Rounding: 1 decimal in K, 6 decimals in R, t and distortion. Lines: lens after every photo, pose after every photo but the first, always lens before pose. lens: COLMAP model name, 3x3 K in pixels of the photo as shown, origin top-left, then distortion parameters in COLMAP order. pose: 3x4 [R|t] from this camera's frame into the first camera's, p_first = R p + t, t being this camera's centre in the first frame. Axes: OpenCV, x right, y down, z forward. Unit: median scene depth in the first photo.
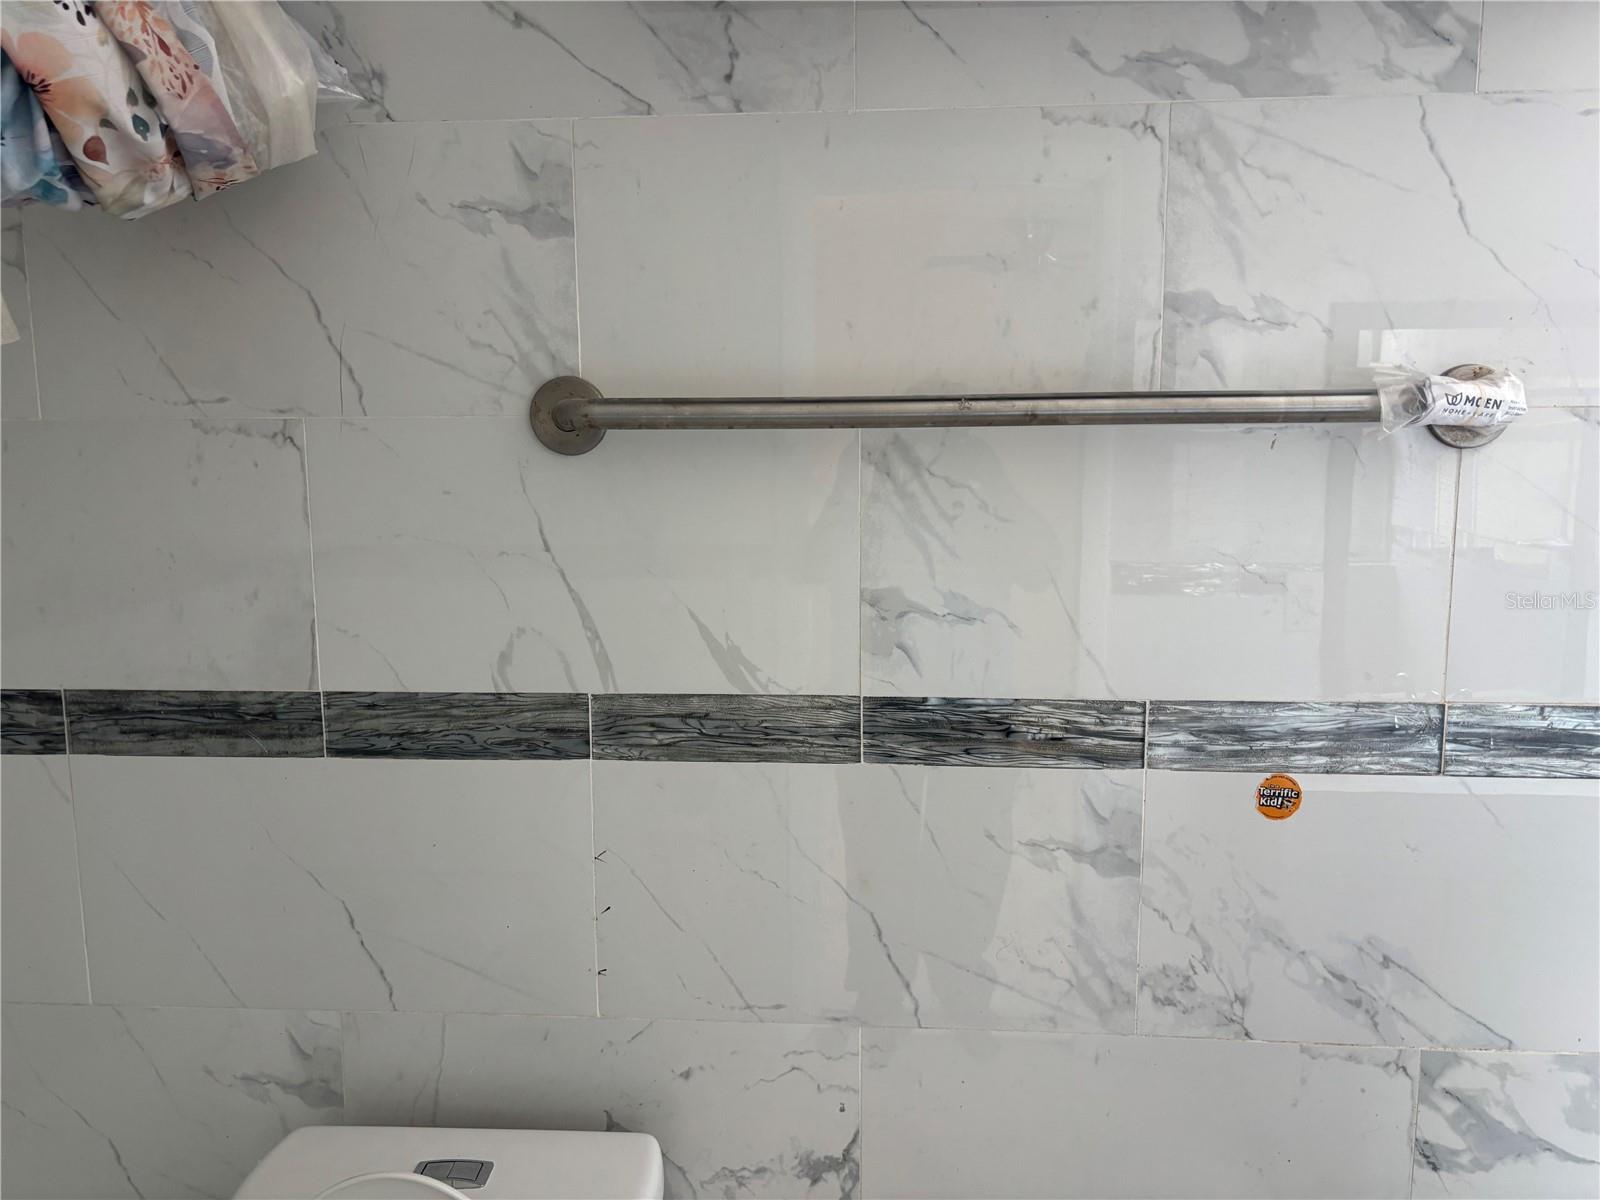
lens RADIAL K [[1290.6, 0, 808.2], [0, 1290.6, 590.7], [0, 0, 1]] dist [0.043753, -0.060820]
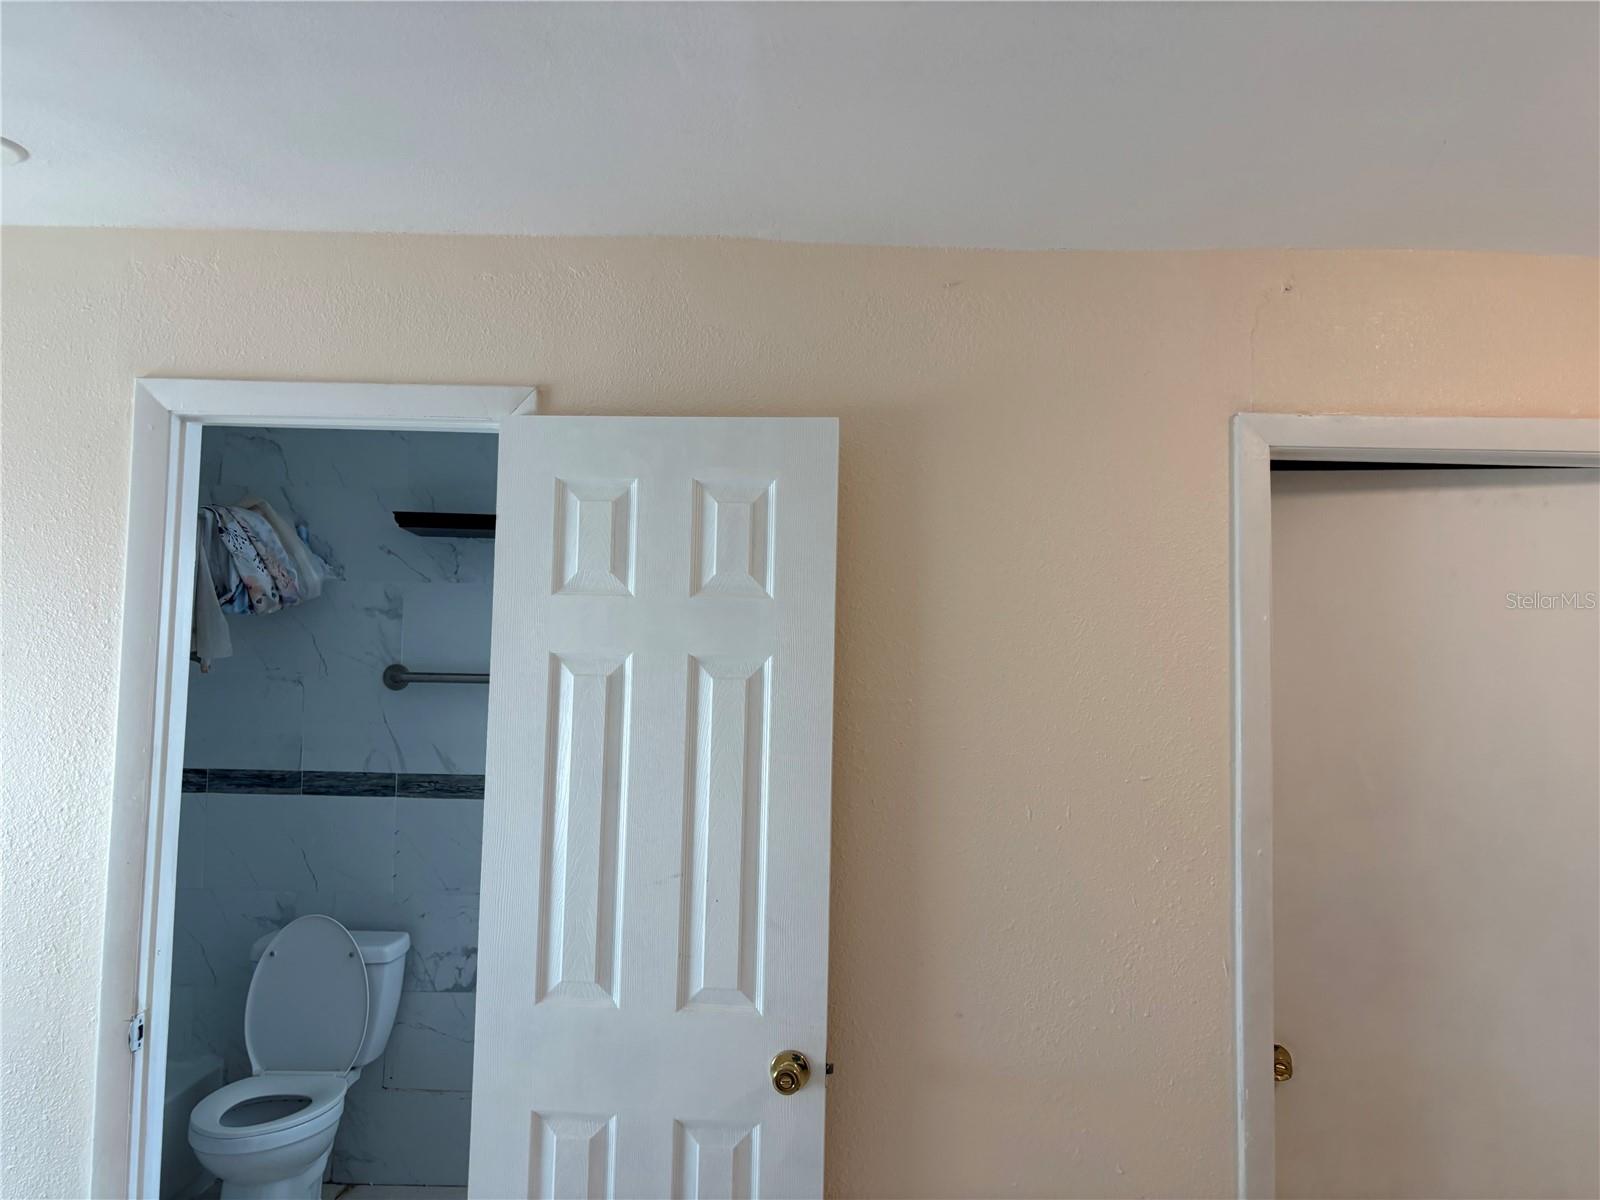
lens RADIAL K [[1290.6, 0, 795.8], [0, 1290.6, 604.1], [0, 0, 1]] dist [0.043753, -0.060820]
pose [[0.998442, 0.033336, 0.044741, 0.580555], [-0.024841, 0.983622, -0.178526, 0.203522], [-0.049959, 0.177137, 0.982917, -1.963712]]
